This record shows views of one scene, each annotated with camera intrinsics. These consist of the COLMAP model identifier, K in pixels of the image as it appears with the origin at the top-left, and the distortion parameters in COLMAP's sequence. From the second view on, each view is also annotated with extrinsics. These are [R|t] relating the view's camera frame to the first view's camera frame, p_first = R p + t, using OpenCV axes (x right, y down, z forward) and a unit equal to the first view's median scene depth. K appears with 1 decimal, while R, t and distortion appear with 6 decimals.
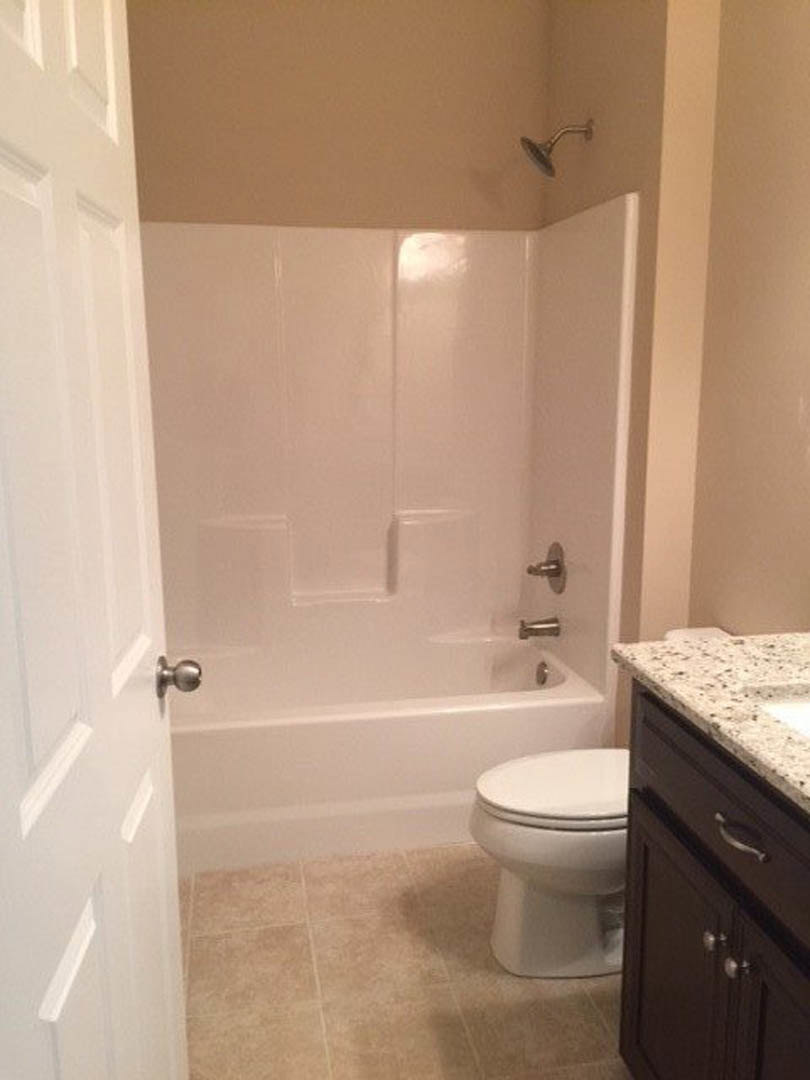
lens RADIAL K [[930.4, 0, 405.0], [0, 930.4, 540.0], [0, 0, 1]] dist [0.101004, -0.159589]
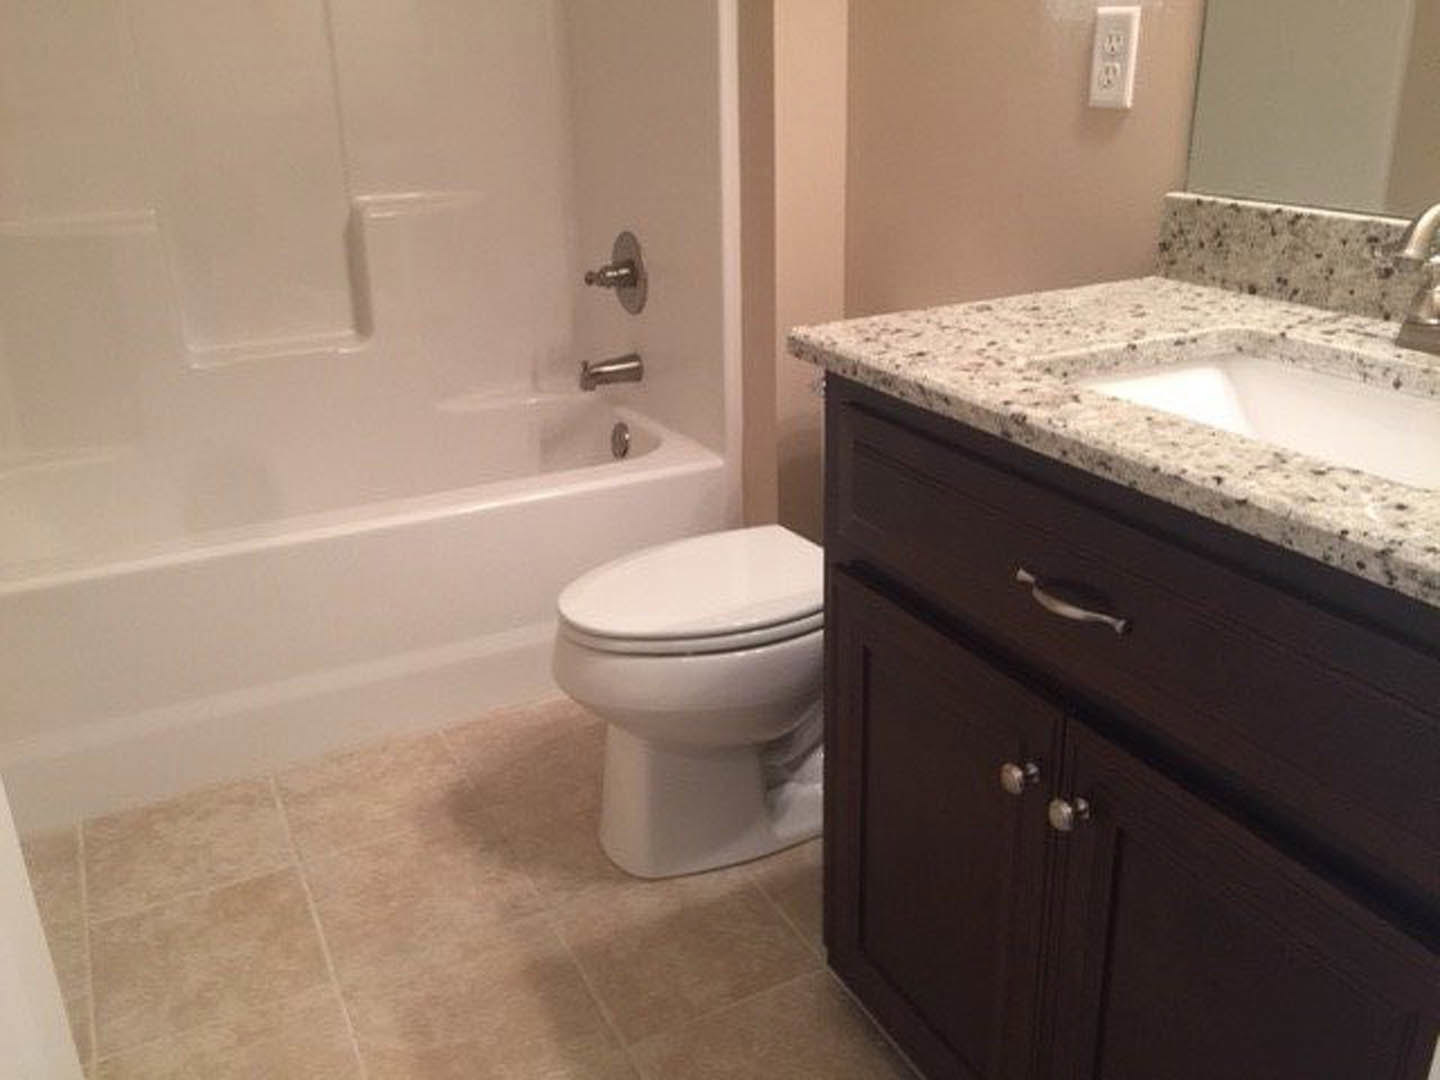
lens RADIAL K [[1240.5, 0, 720.0], [0, 1240.5, 540.0], [0, 0, 1]] dist [0.101004, -0.159589]
pose [[0.959069, -0.120390, 0.256306, -0.026371], [0.072009, 0.979057, 0.190427, 0.073696], [-0.273864, -0.164177, 0.947652, 0.213428]]
